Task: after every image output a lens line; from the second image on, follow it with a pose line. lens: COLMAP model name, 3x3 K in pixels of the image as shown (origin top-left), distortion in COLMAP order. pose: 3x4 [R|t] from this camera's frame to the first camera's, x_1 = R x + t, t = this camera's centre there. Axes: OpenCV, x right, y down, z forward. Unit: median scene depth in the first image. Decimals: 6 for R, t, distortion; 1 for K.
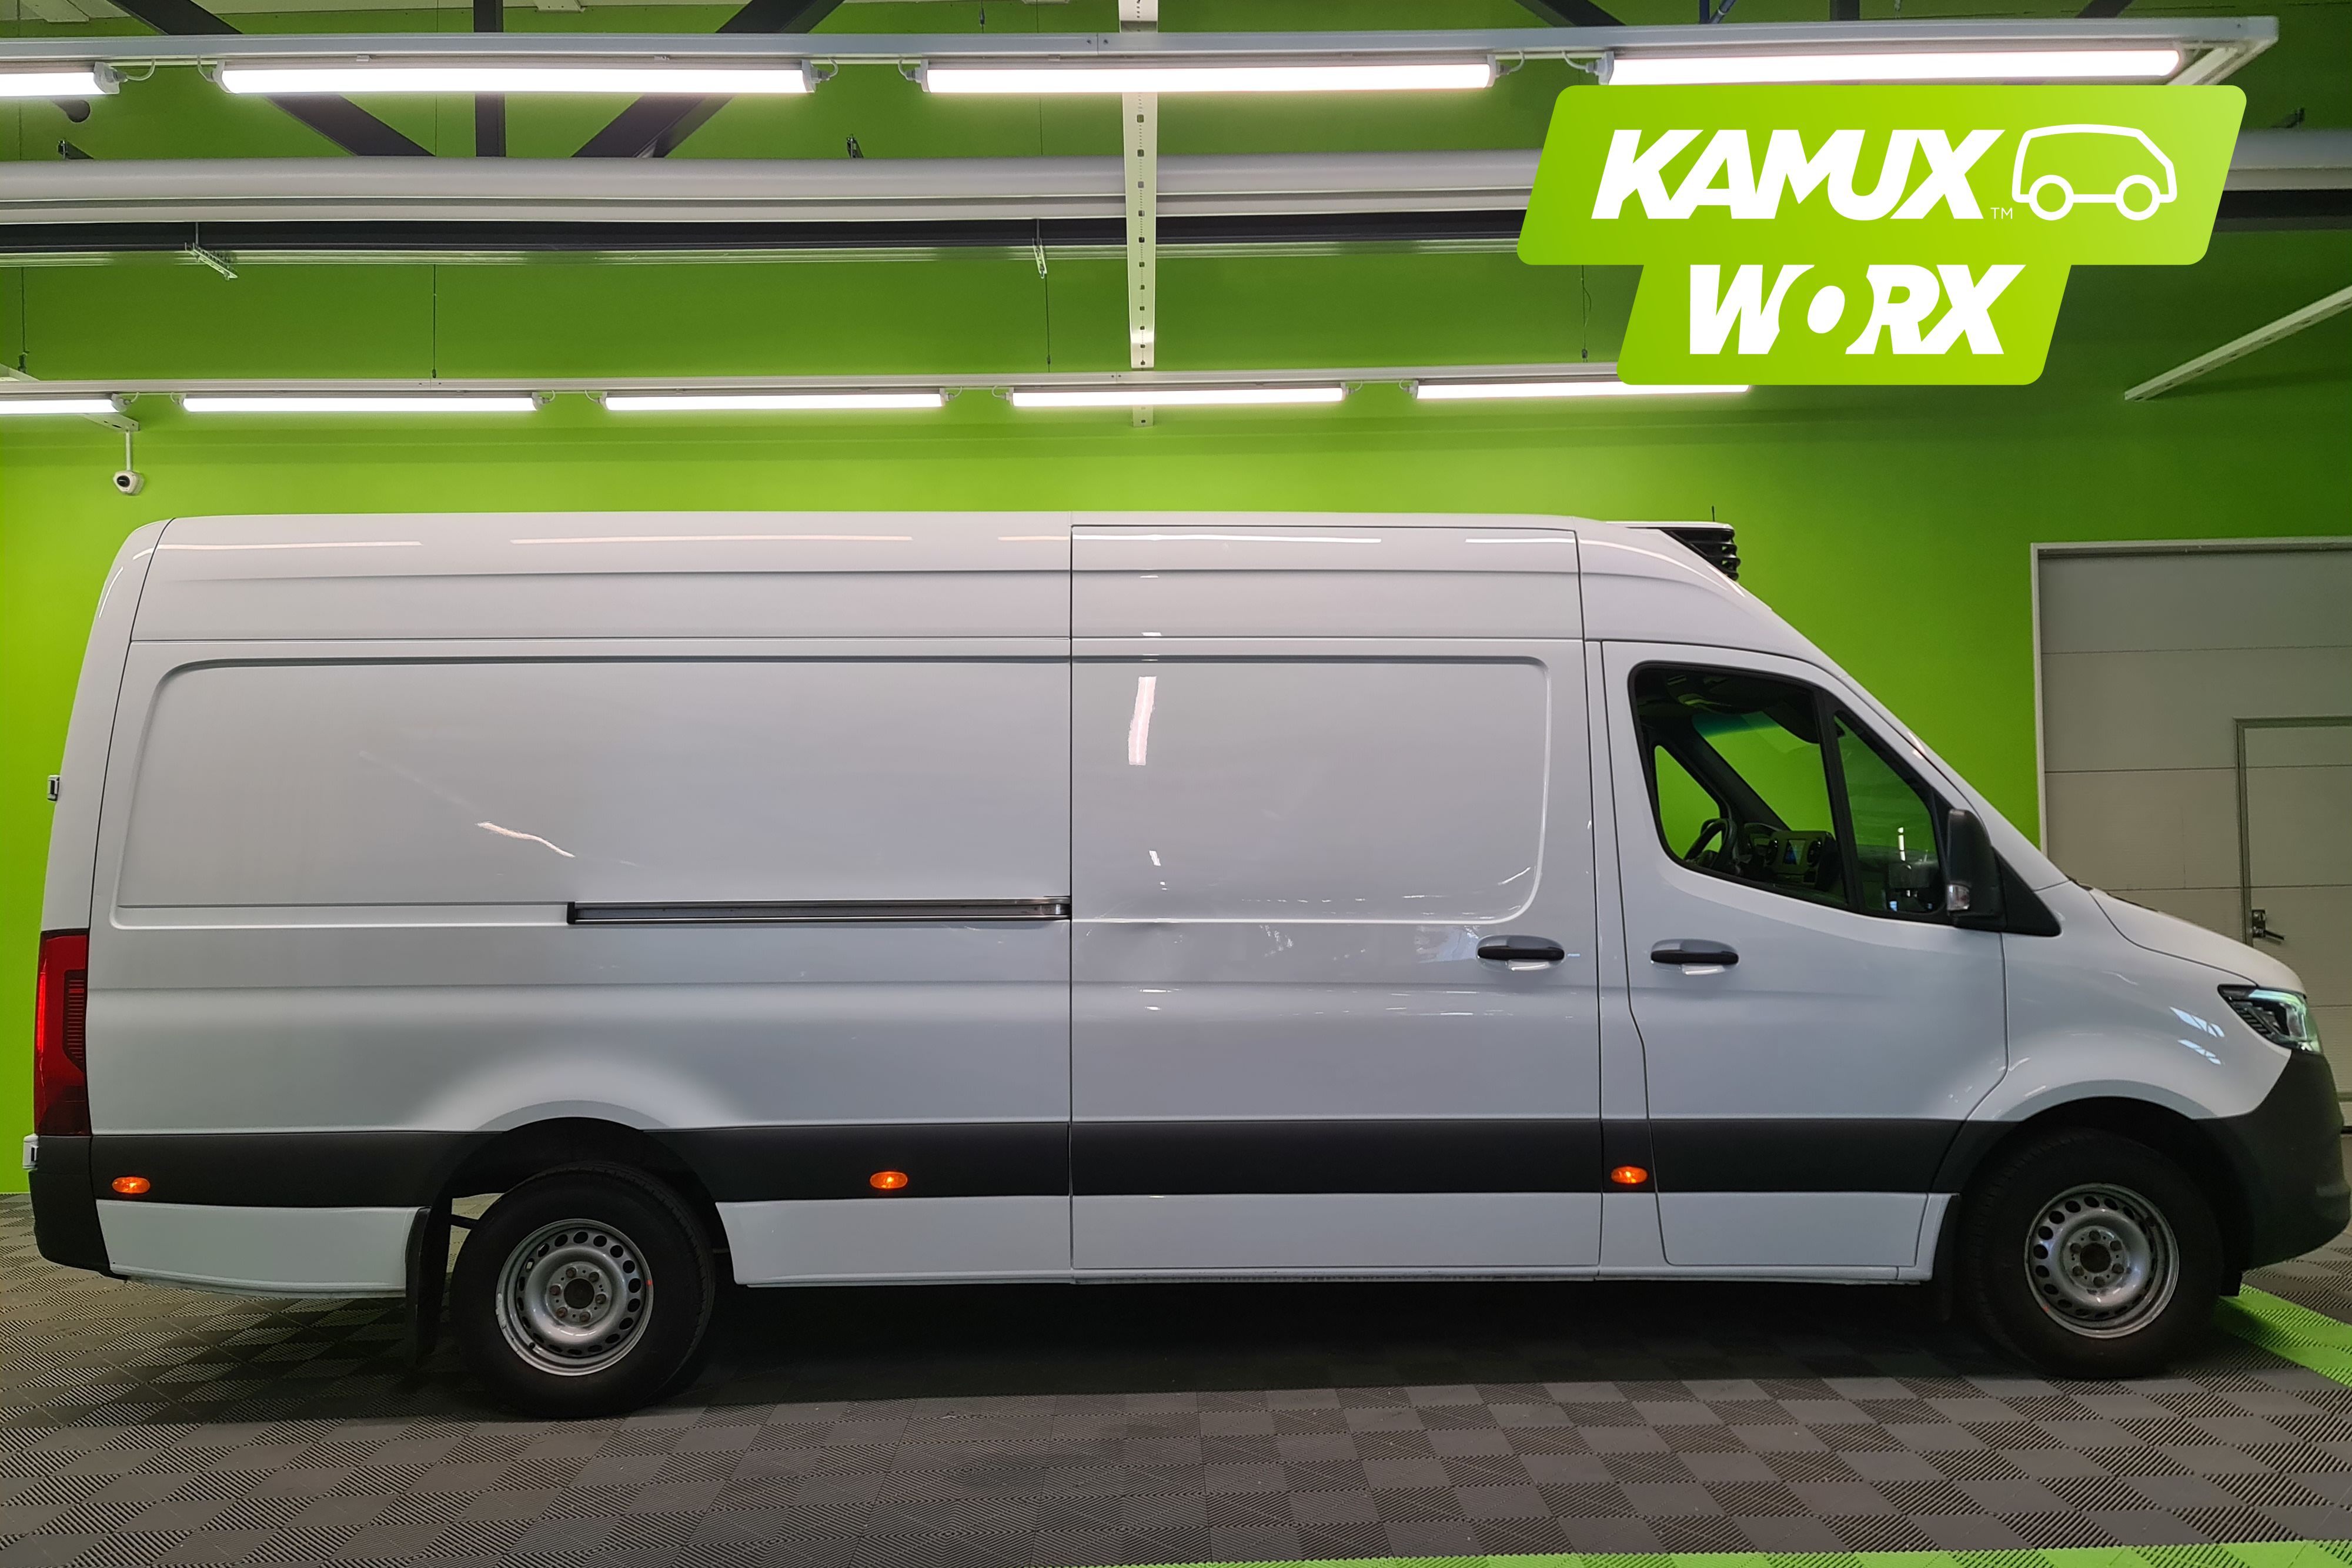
lens RADIAL K [[1852.2, 0, 1187.9], [0, 1852.2, 788.1], [0, 0, 1]] dist [0.104953, -0.004993]
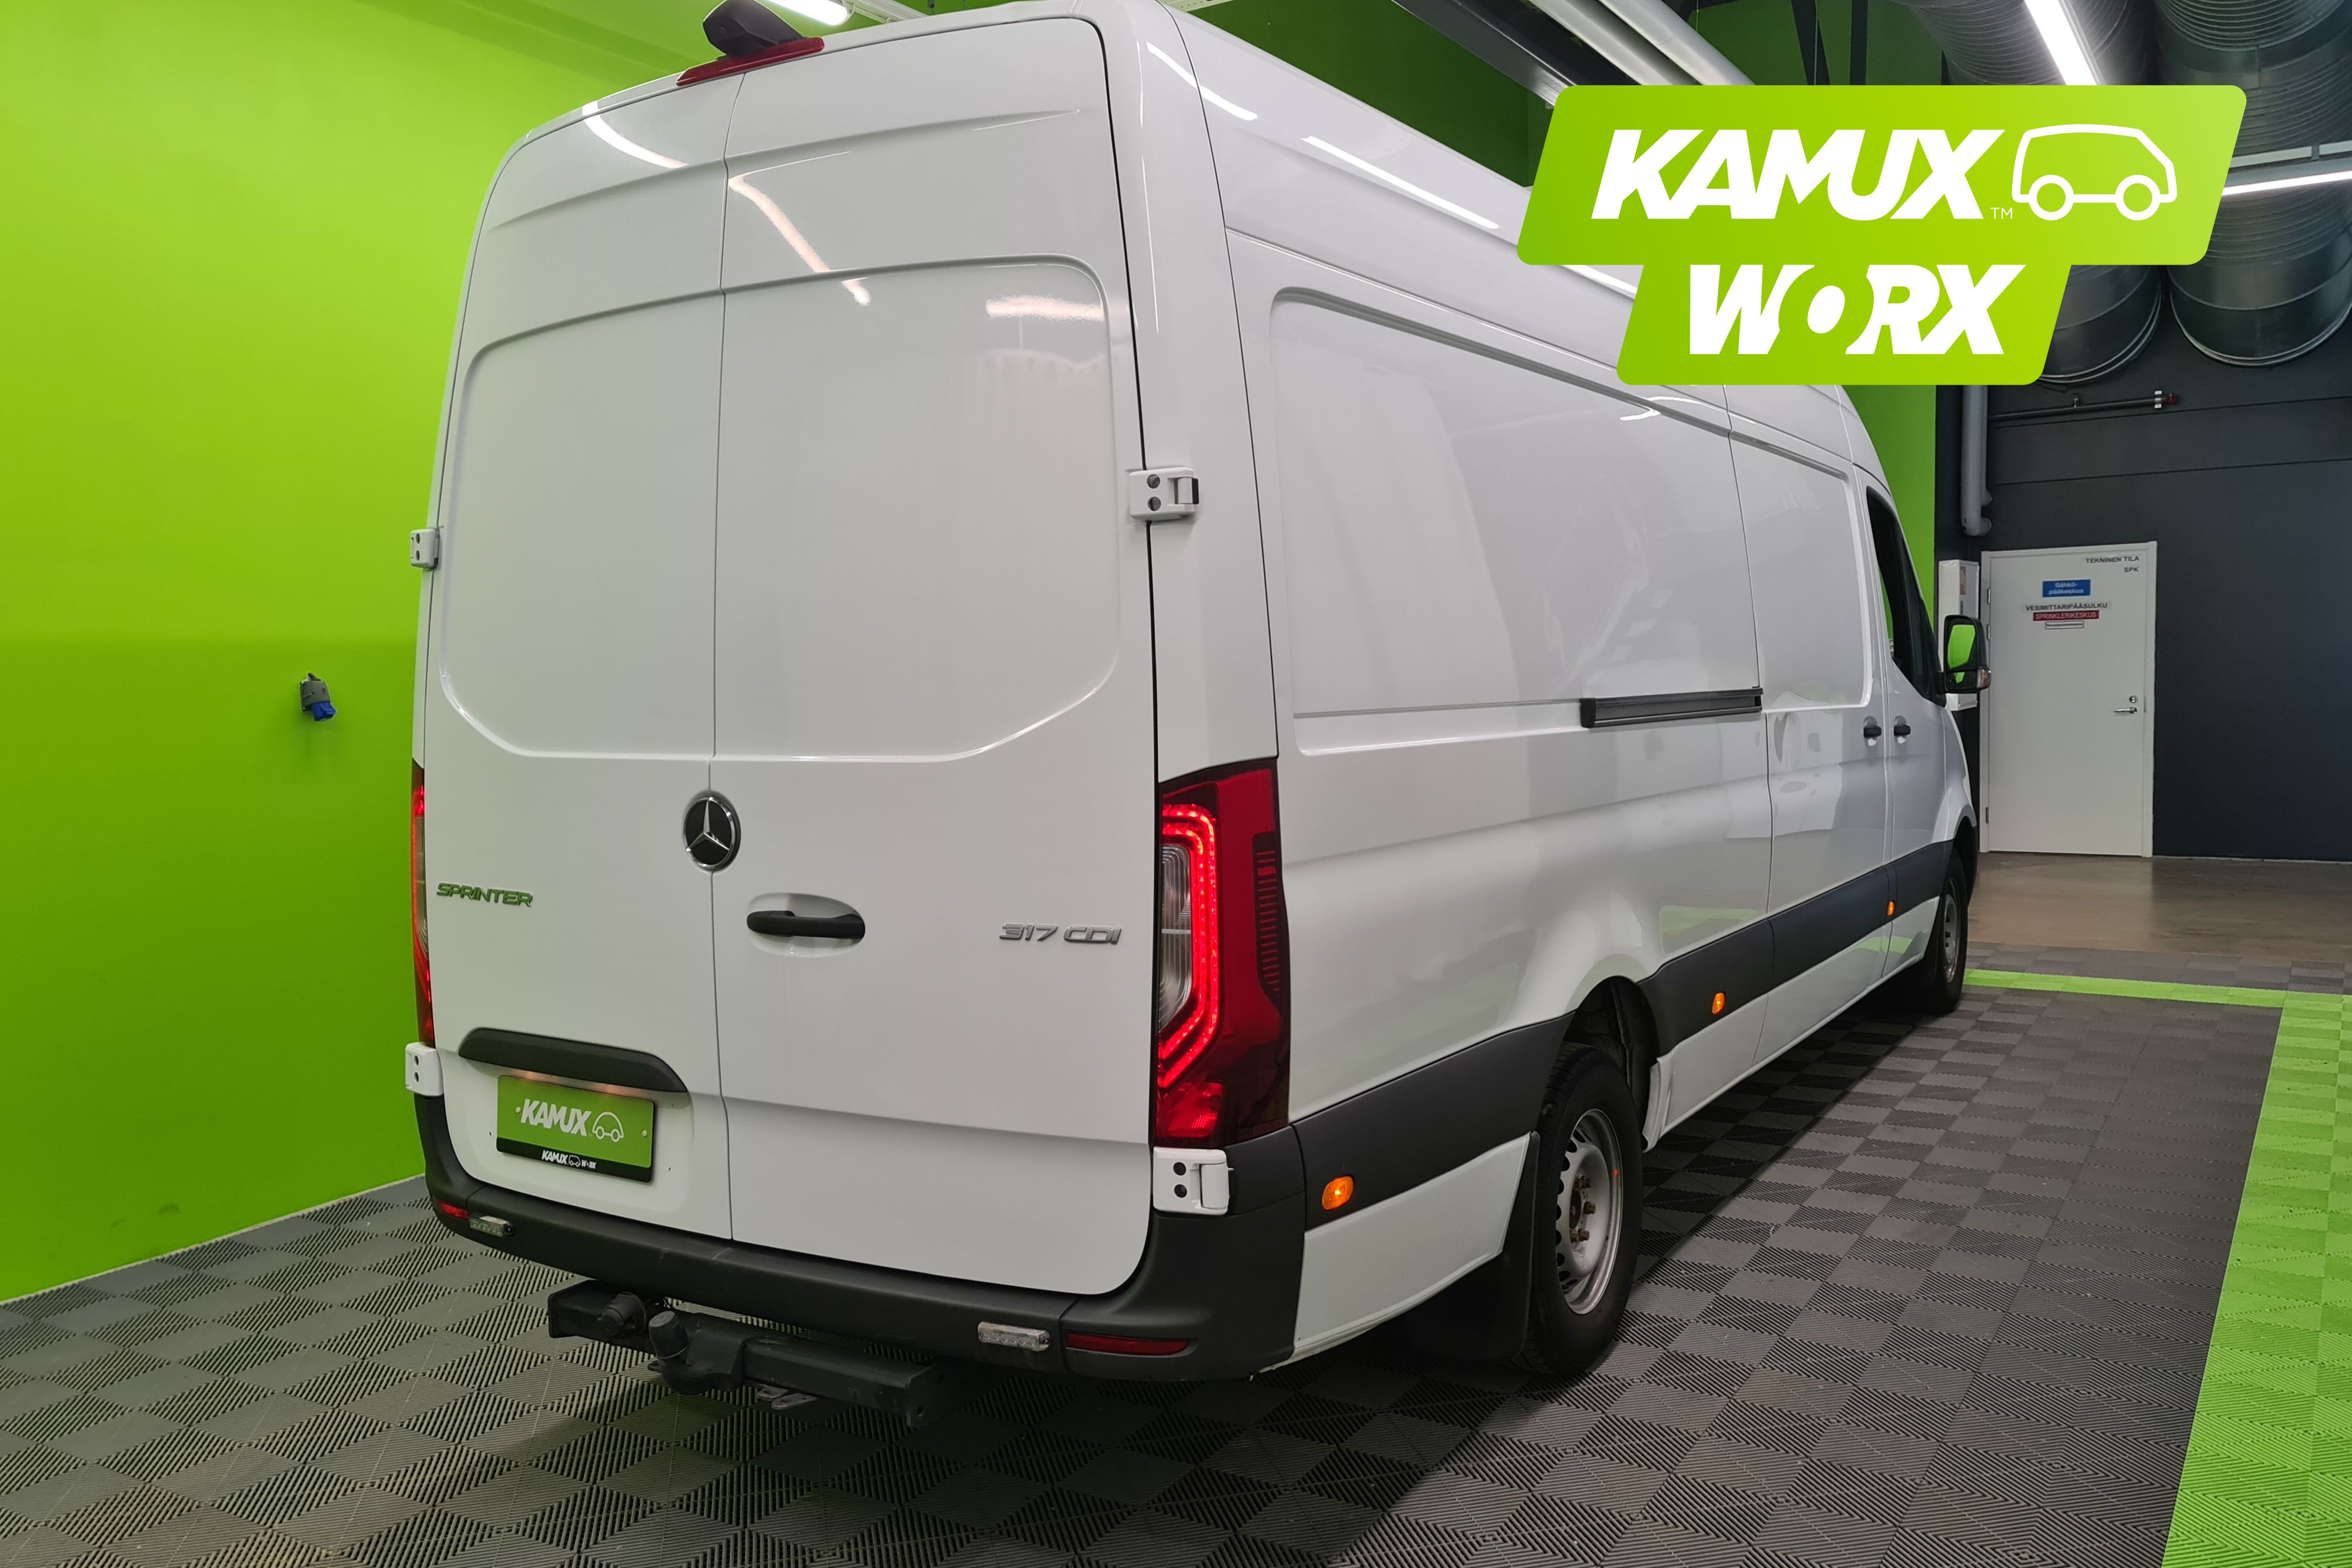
lens RADIAL K [[1852.2, 0, 1187.9], [0, 1852.2, 788.1], [0, 0, 1]] dist [0.104953, -0.004993]
pose [[0.531685, -0.057678, 0.844976, -1.051885], [0.017942, 0.998222, 0.056849, 0.051227], [-0.846752, -0.015065, 0.531775, 0.735574]]
